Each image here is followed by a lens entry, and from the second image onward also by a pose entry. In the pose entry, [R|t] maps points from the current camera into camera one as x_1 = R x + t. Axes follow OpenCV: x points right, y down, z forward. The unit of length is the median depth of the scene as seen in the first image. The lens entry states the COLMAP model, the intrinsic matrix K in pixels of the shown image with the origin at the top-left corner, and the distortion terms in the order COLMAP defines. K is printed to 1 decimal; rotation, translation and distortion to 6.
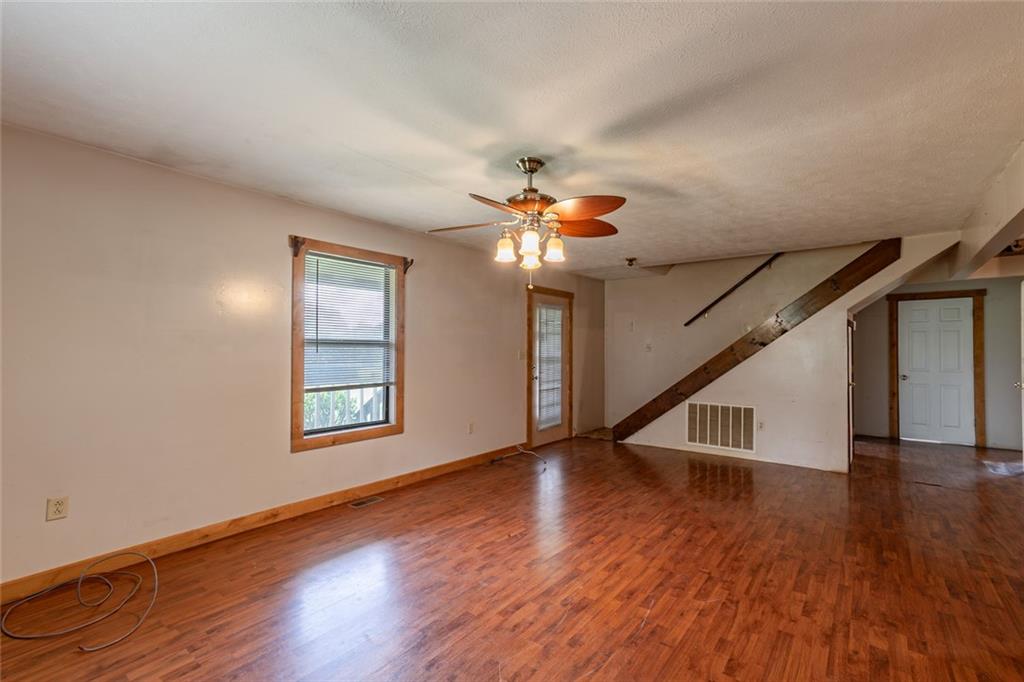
lens RADIAL K [[470.6, 0, 510.8], [0, 470.6, 348.5], [0, 0, 1]] dist [0.009330, -0.000221]
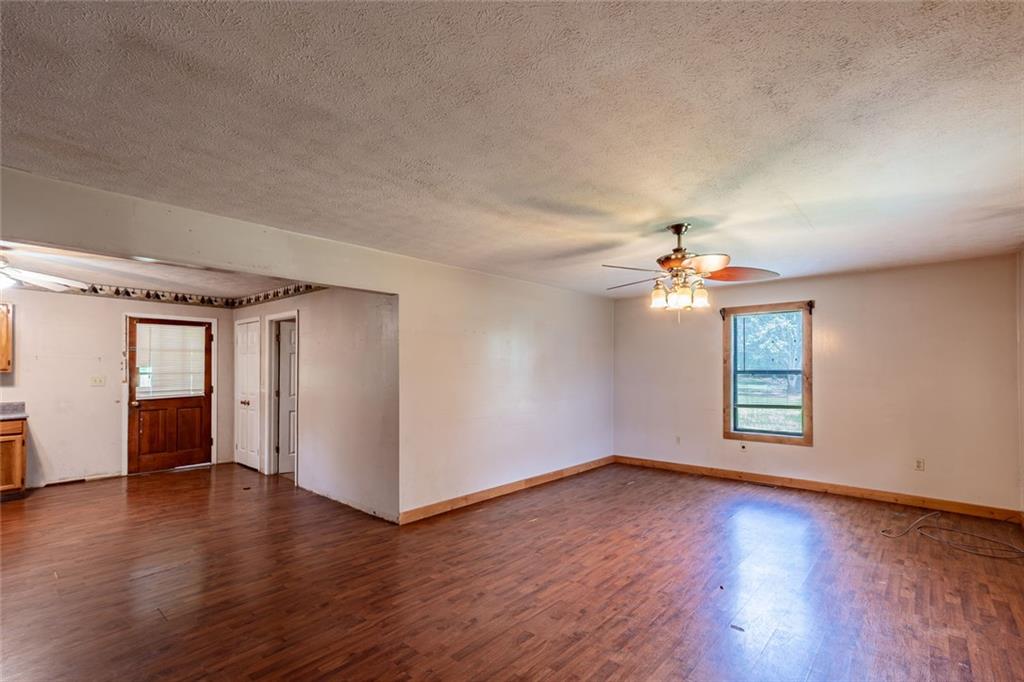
lens RADIAL K [[465.7, 0, 524.4], [0, 465.7, 367.9], [0, 0, 1]] dist [0.037828, 0.000340]
pose [[-0.999044, -0.003147, 0.043610, 0.323512], [-0.003593, 0.999942, -0.010154, -0.012623], [-0.043576, -0.010301, -0.998997, 1.853383]]
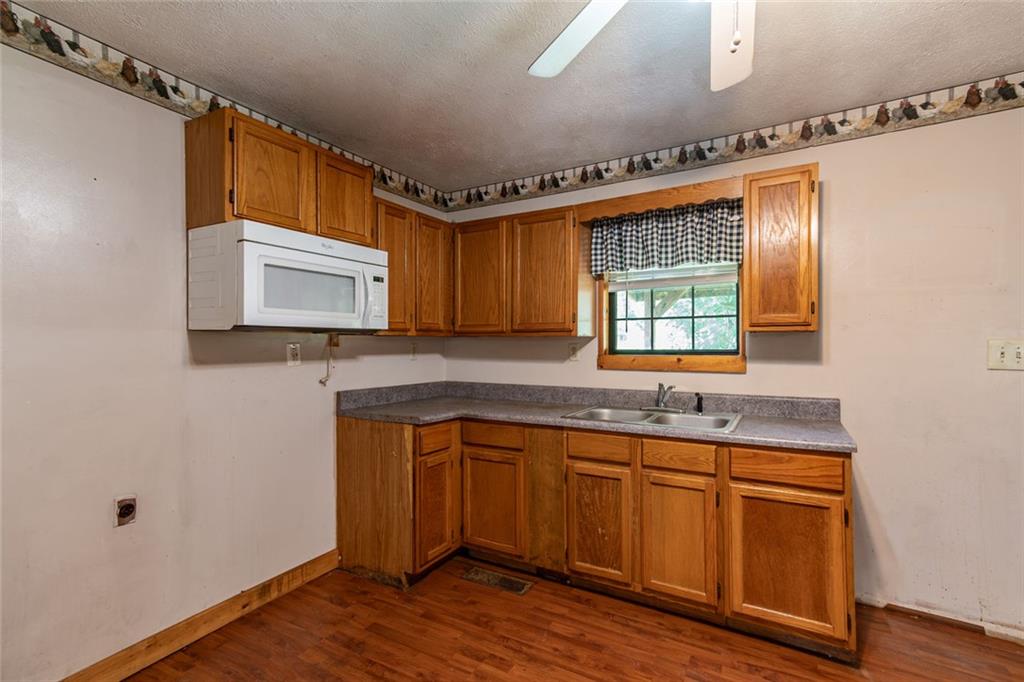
lens RADIAL K [[462.5, 0, 529.0], [0, 462.5, 342.3], [0, 0, 1]] dist [0.016364, 0.000289]
pose [[-0.170792, -0.003450, 0.985301, 1.423638], [-0.000466, 0.999994, 0.003421, 0.005128], [-0.985307, 0.000125, -0.170792, 0.910987]]
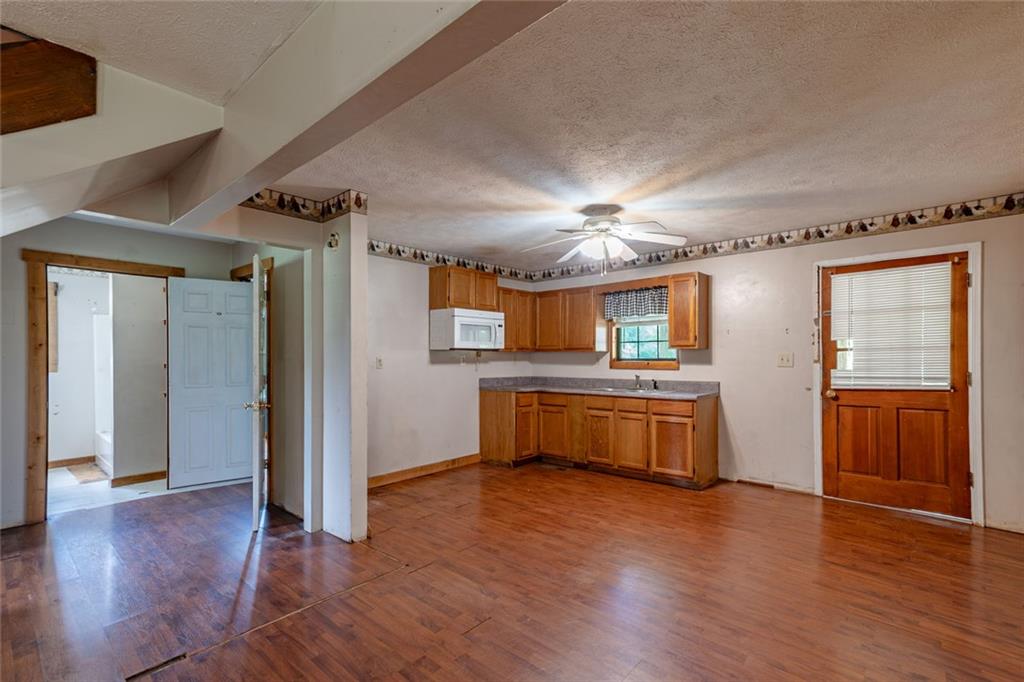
lens RADIAL K [[454.7, 0, 514.3], [0, 454.7, 356.0], [0, 0, 1]] dist [0.017500, 0.000379]
pose [[0.056573, -0.002660, 0.998395, 0.643449], [0.000391, 0.999996, 0.002643, 0.008251], [-0.998398, 0.000241, 0.056574, 0.883137]]
